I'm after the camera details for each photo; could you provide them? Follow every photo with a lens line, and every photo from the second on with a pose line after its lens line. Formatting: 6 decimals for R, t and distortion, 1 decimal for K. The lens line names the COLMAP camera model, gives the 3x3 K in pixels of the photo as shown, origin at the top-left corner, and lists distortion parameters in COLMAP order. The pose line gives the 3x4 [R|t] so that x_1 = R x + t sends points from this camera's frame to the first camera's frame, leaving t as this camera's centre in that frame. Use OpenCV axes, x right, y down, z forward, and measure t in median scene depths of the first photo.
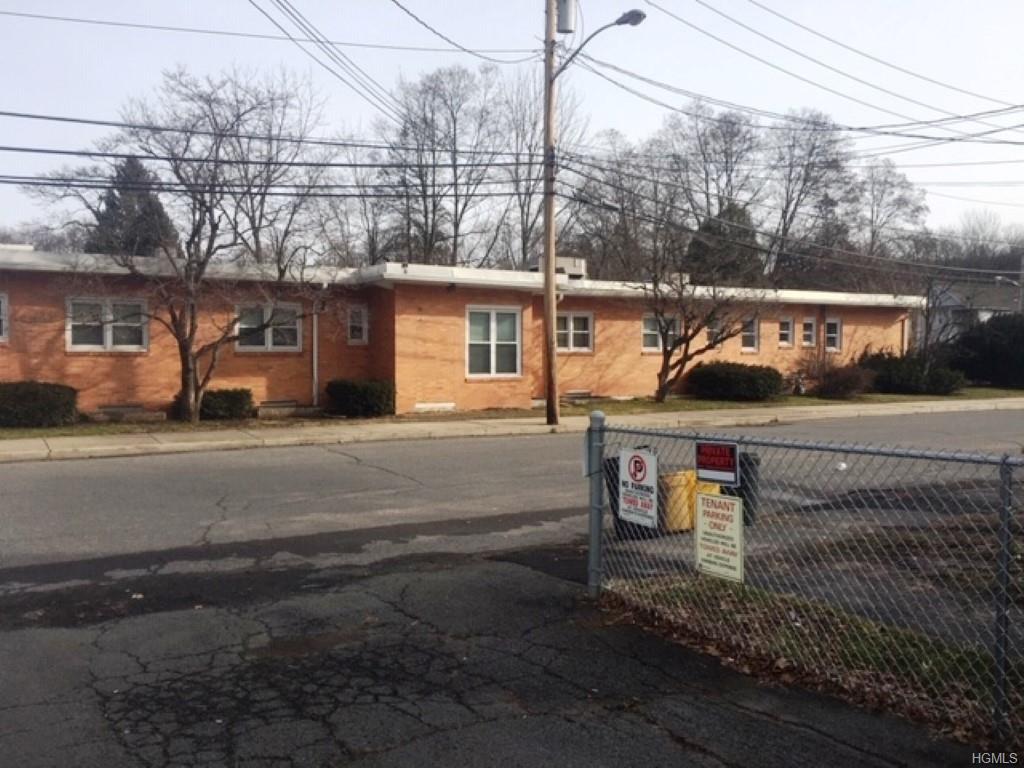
lens RADIAL K [[884.9, 0, 486.3], [0, 884.9, 386.5], [0, 0, 1]] dist [0.082407, -0.122042]
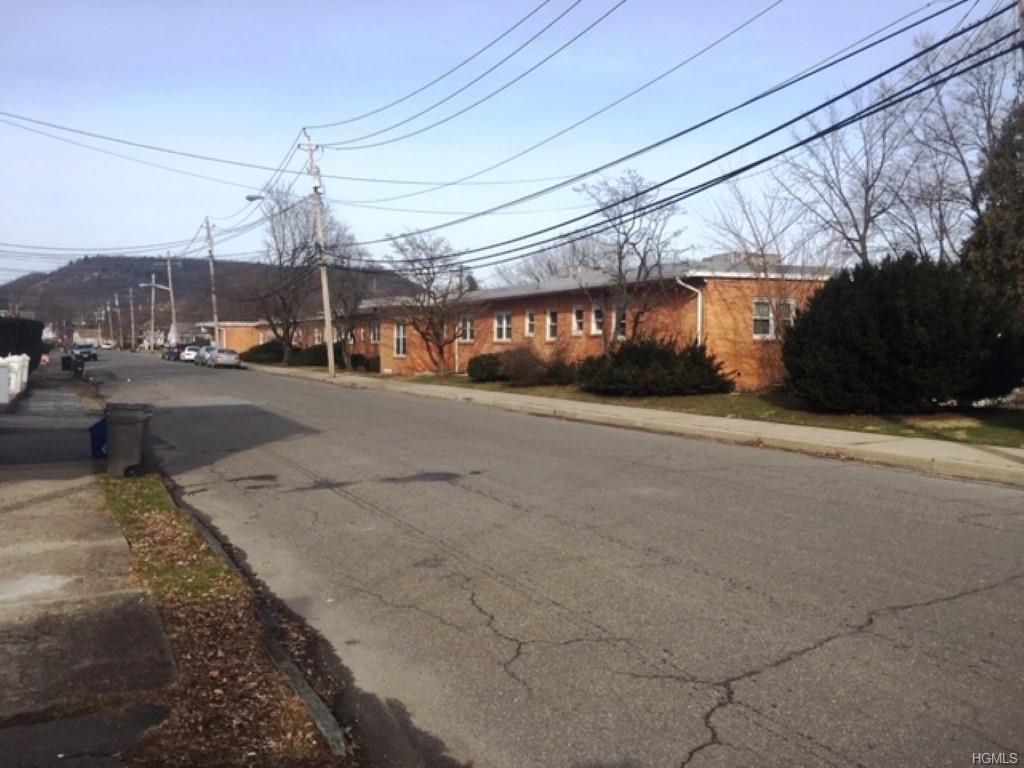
lens RADIAL K [[876.5, 0, 512.0], [0, 876.5, 384.0], [0, 0, 1]] dist [0.087274, -0.111678]
pose [[-0.073504, 0.049775, -0.996052, 1.789615], [-0.028930, 0.998227, 0.052019, -0.054756], [0.996875, 0.032639, -0.071934, 1.374115]]
